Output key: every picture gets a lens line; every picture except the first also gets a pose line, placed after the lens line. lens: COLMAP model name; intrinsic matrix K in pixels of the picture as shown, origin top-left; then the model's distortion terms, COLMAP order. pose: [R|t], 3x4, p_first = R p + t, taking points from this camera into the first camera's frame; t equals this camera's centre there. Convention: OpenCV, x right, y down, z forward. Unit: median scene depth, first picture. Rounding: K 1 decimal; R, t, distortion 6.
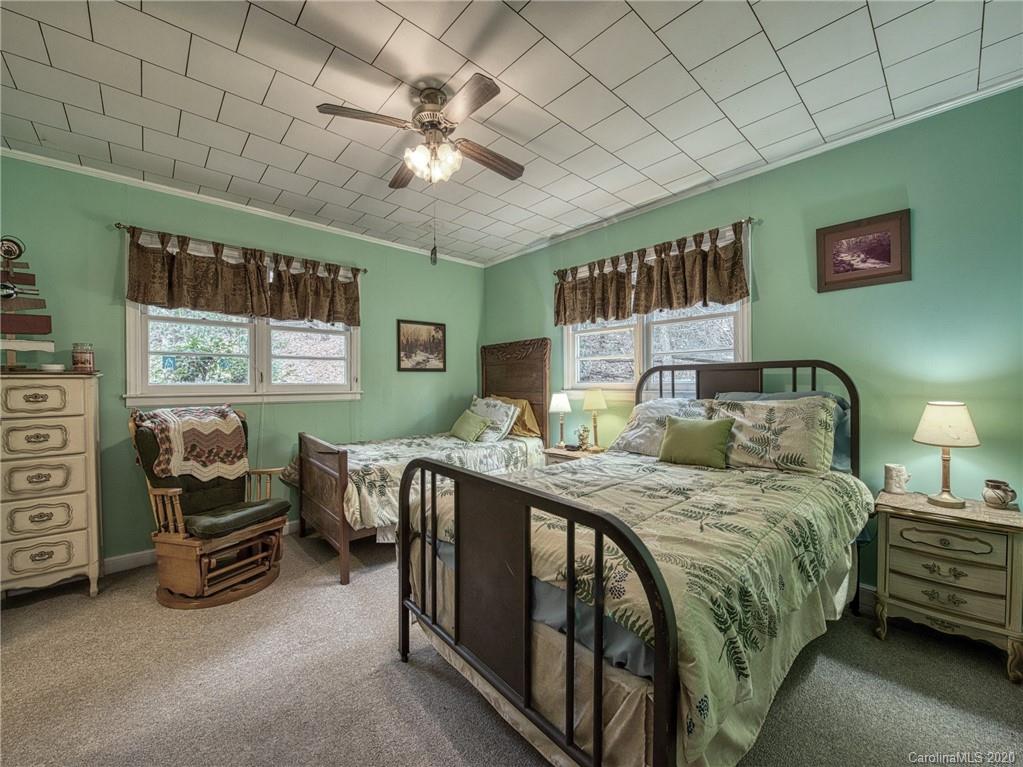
lens RADIAL K [[406.1, 0, 511.5], [0, 406.1, 383.5], [0, 0, 1]] dist [-0.000253, 0.000058]
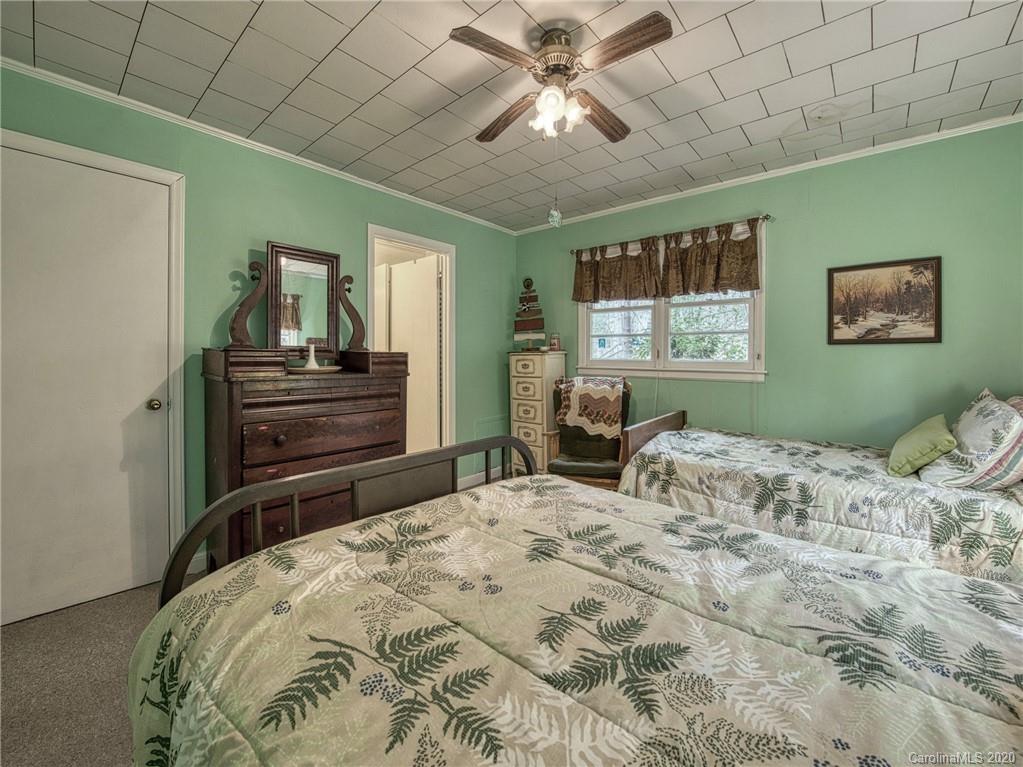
lens RADIAL K [[417.1, 0, 515.7], [0, 417.1, 361.2], [0, 0, 1]] dist [-0.019332, 0.000039]
pose [[0.128213, 0.016428, -0.991611, 0.313503], [-0.011598, 0.999819, 0.015064, -0.005937], [0.991679, 0.009570, 0.128380, 0.358968]]
